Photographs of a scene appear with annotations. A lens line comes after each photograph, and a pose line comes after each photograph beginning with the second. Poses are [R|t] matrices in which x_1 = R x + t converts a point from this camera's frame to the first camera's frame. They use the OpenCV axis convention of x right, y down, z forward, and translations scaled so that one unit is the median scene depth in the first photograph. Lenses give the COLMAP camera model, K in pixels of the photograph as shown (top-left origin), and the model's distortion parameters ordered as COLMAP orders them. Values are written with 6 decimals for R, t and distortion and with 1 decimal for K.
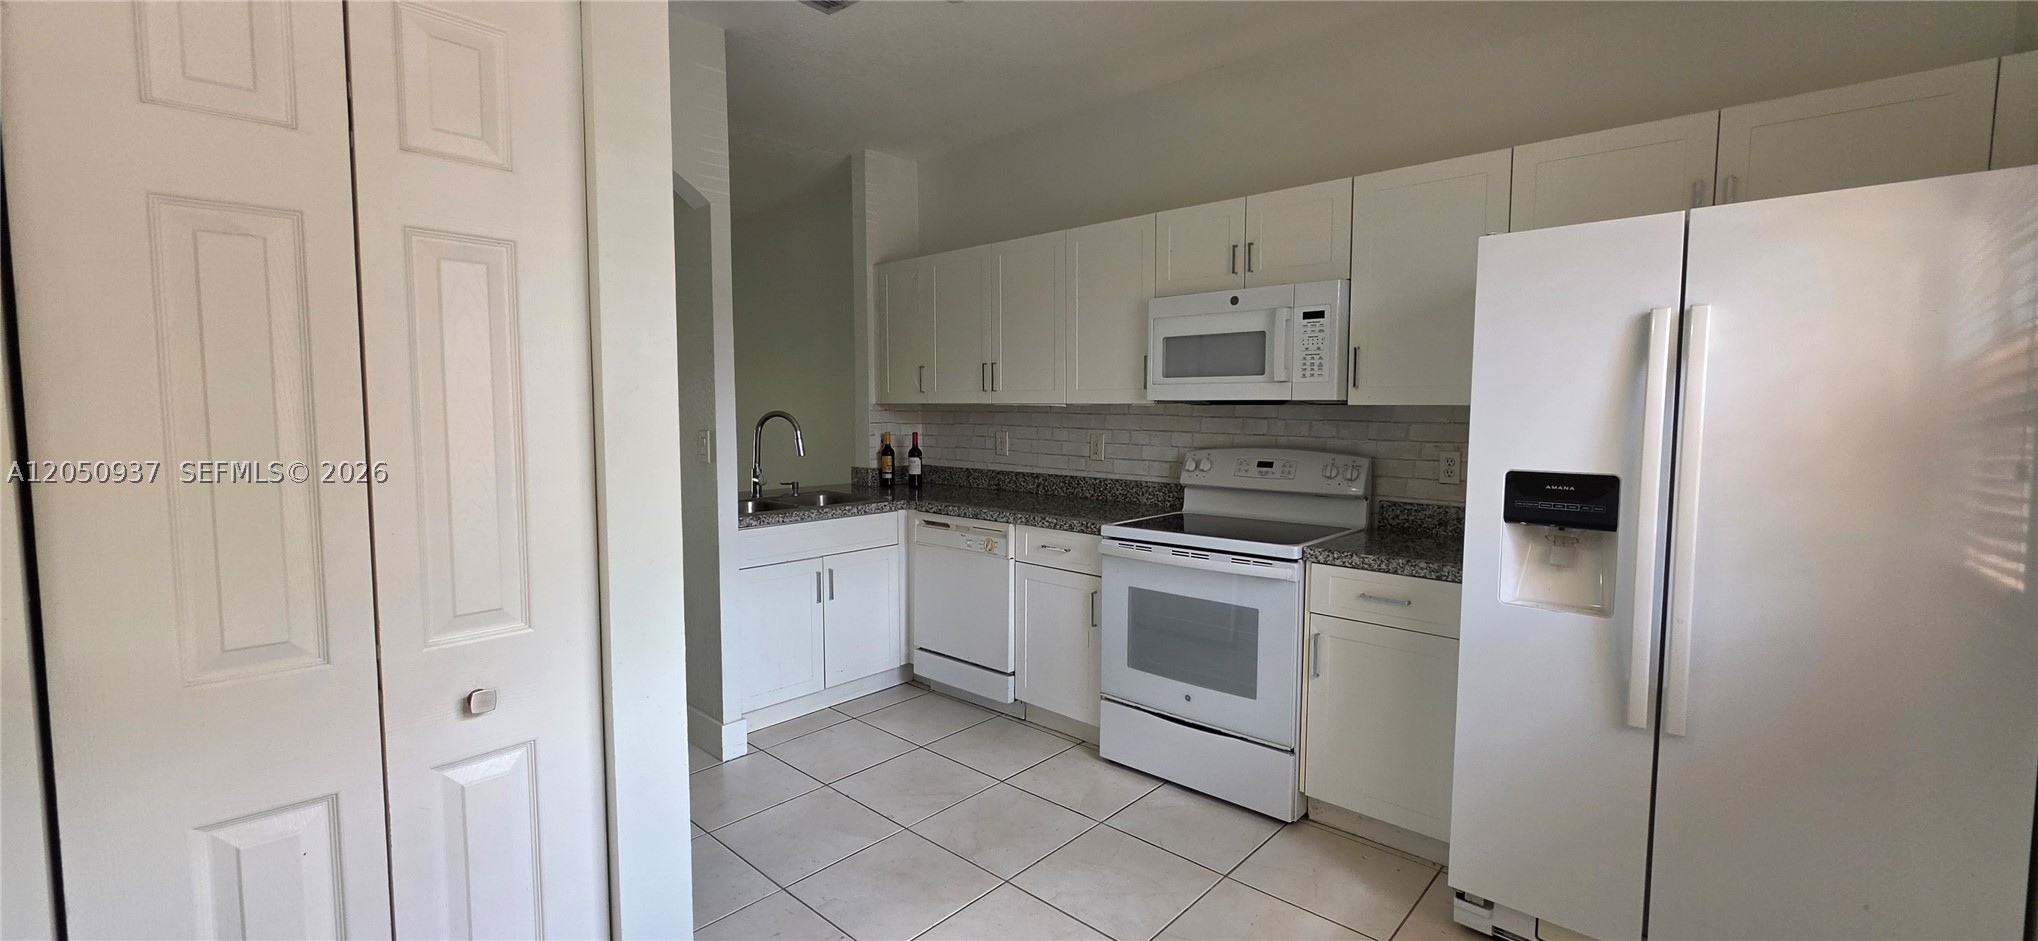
lens RADIAL K [[806.4, 0, 1025.6], [0, 806.4, 463.1], [0, 0, 1]] dist [-0.003964, 0.000361]
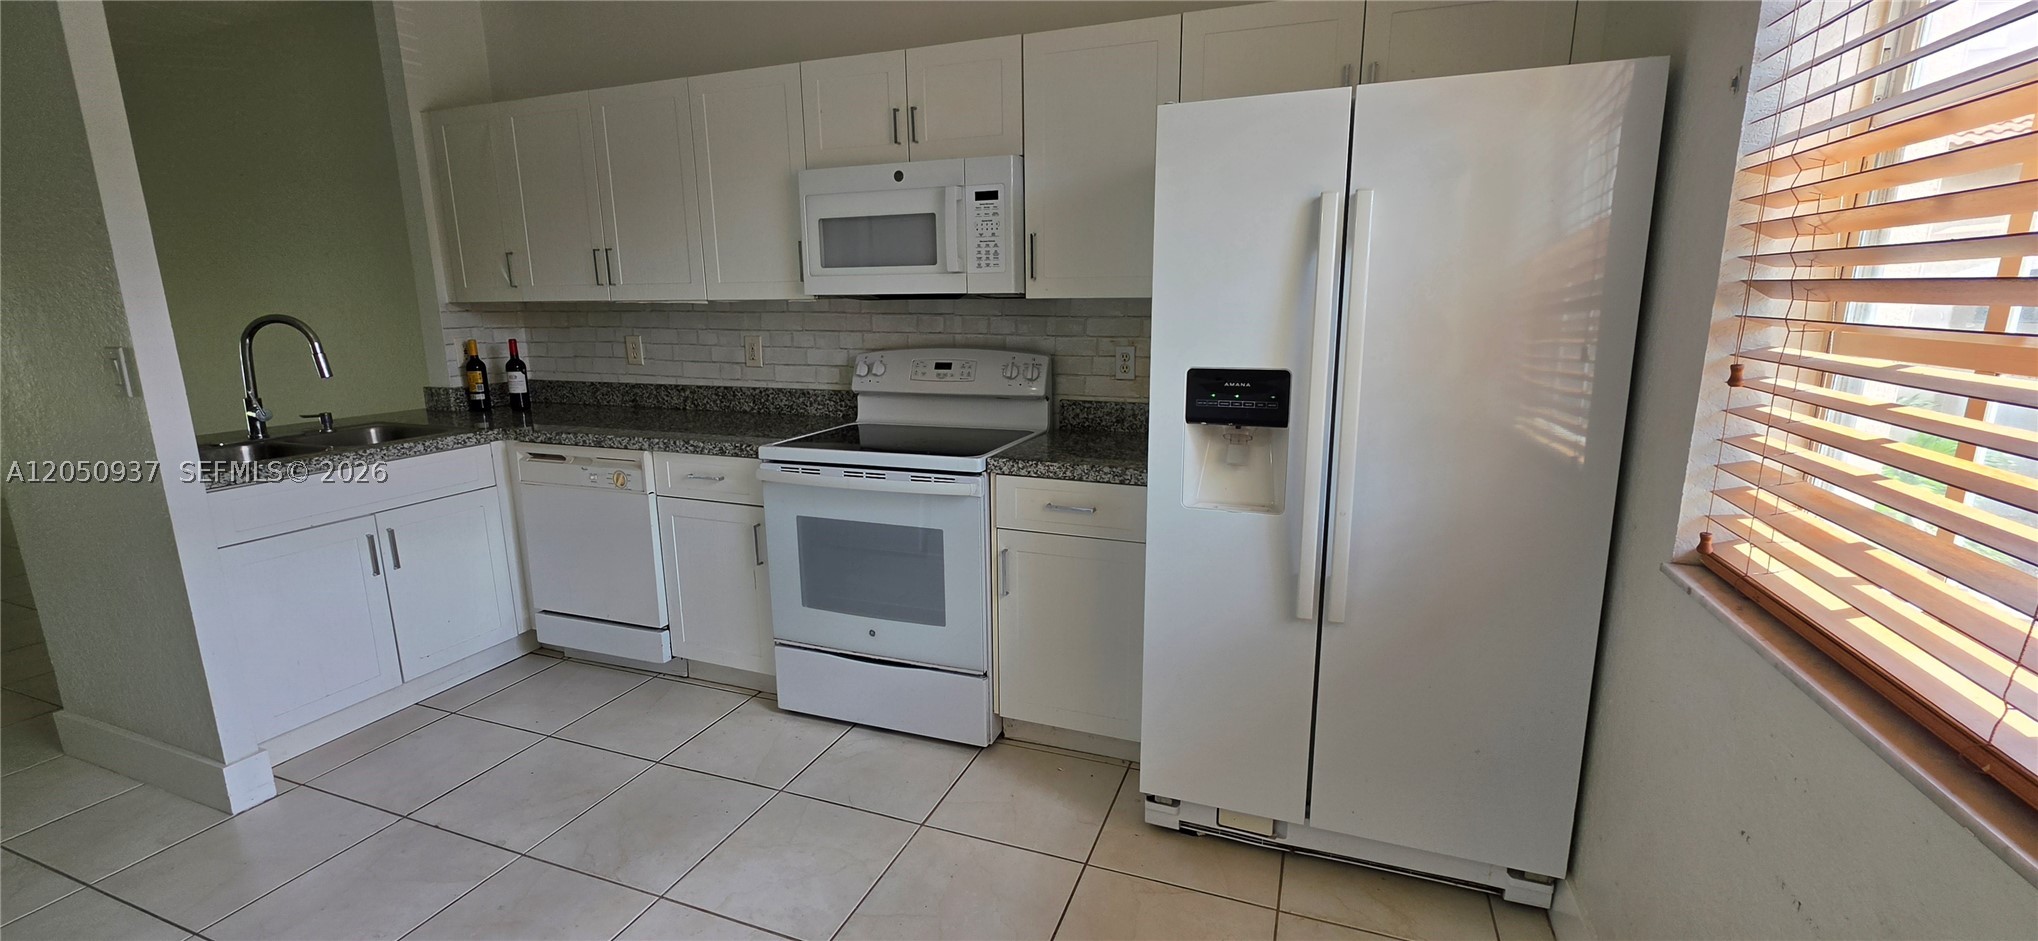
lens RADIAL K [[806.4, 0, 1025.6], [0, 806.4, 463.1], [0, 0, 1]] dist [-0.003964, 0.000361]
pose [[0.926976, -0.083731, 0.365657, 0.043950], [0.036366, 0.990238, 0.134563, -0.009313], [-0.373354, -0.111439, 0.920971, 0.122316]]
